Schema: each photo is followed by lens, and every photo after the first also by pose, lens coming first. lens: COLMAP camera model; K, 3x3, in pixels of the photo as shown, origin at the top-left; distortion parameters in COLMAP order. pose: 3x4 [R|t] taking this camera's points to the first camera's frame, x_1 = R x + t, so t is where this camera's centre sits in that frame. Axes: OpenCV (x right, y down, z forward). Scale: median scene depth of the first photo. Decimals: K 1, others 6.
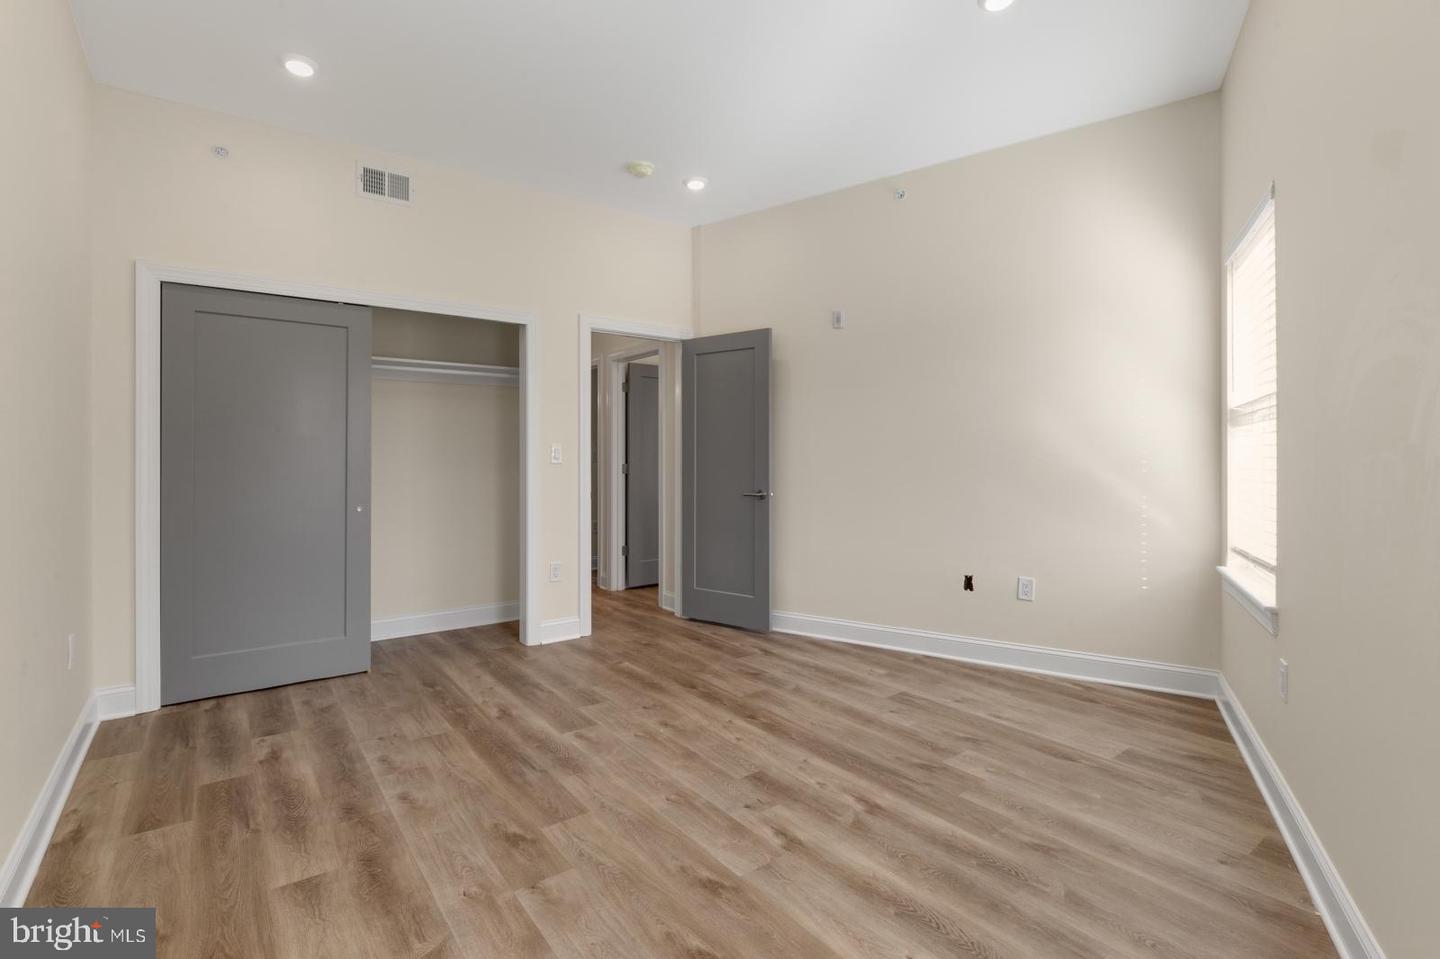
lens RADIAL K [[665.0, 0, 701.8], [0, 665.0, 459.6], [0, 0, 1]] dist [-0.000335, -0.000212]
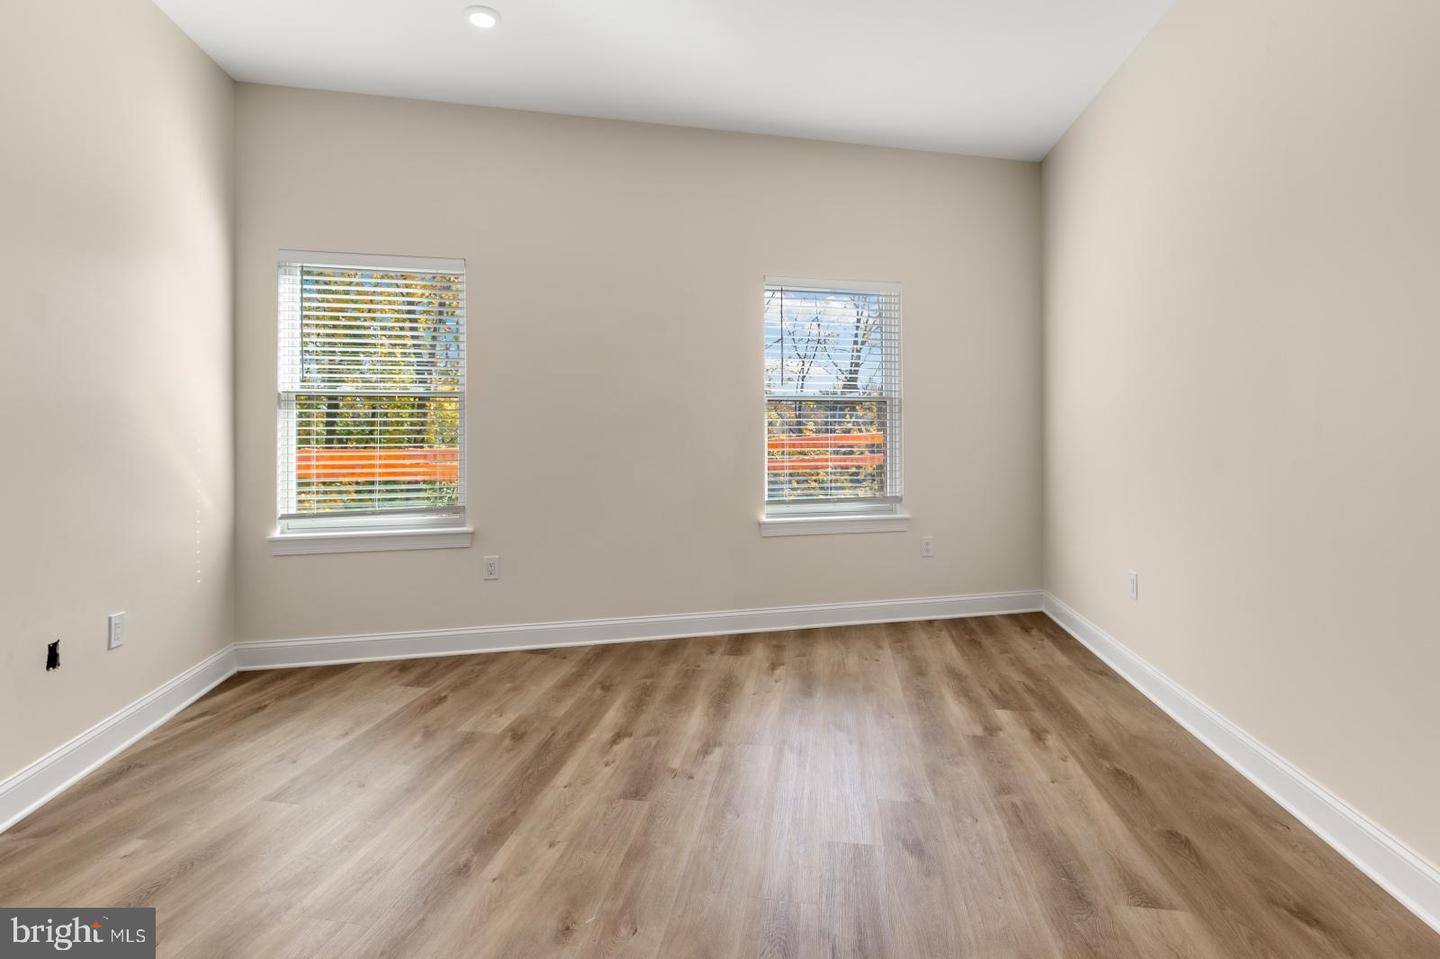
lens RADIAL K [[670.3, 0, 714.3], [0, 670.3, 433.9], [0, 0, 1]] dist [-0.001899, -0.000065]
pose [[-0.699162, 0.005088, 0.714945, -0.561620], [0.006956, 0.999976, -0.000314, -0.000784], [-0.714930, 0.004754, -0.699180, 1.375694]]
